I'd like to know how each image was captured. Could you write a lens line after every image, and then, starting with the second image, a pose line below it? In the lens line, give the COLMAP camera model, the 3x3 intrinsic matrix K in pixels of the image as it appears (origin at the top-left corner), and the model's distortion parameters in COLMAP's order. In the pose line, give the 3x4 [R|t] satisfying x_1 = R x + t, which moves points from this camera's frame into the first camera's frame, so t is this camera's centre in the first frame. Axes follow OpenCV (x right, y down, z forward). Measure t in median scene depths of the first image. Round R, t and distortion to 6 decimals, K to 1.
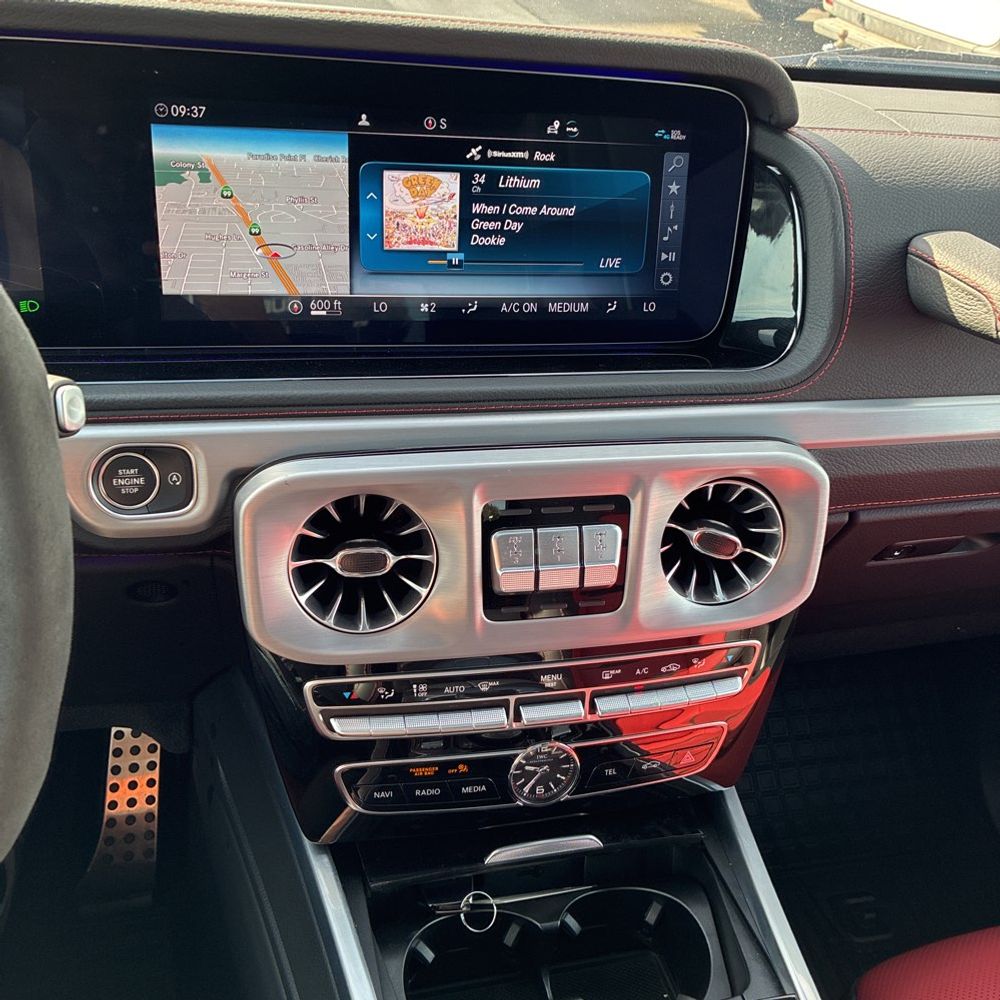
lens RADIAL K [[1032.4, 0, 510.8], [0, 1032.4, 496.9], [0, 0, 1]] dist [0.033802, -0.022940]
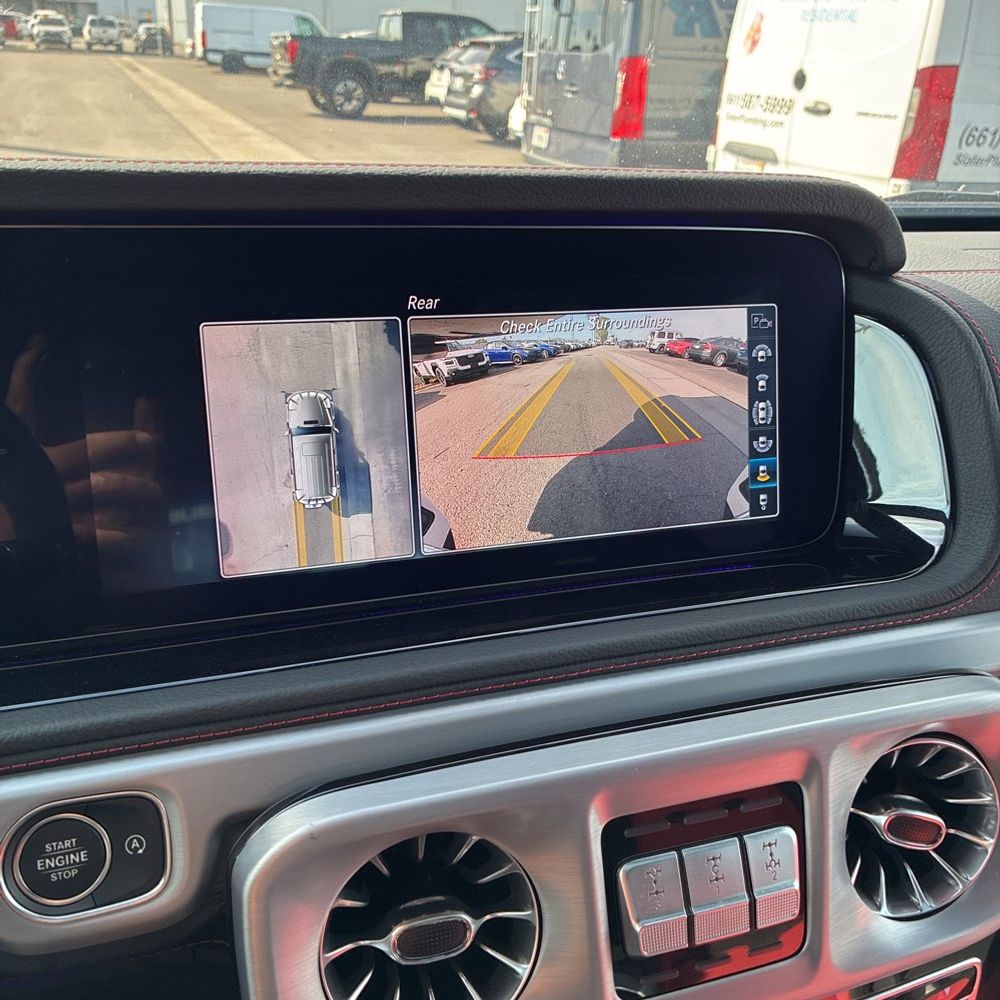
lens RADIAL K [[1028.8, 0, 500.0], [0, 1028.8, 500.0], [0, 0, 1]] dist [0.016073, -0.004373]
pose [[0.993007, -0.094102, 0.071289, -0.116654], [0.105398, 0.978684, -0.176262, -0.085075], [-0.053183, 0.182544, 0.981758, 0.298390]]
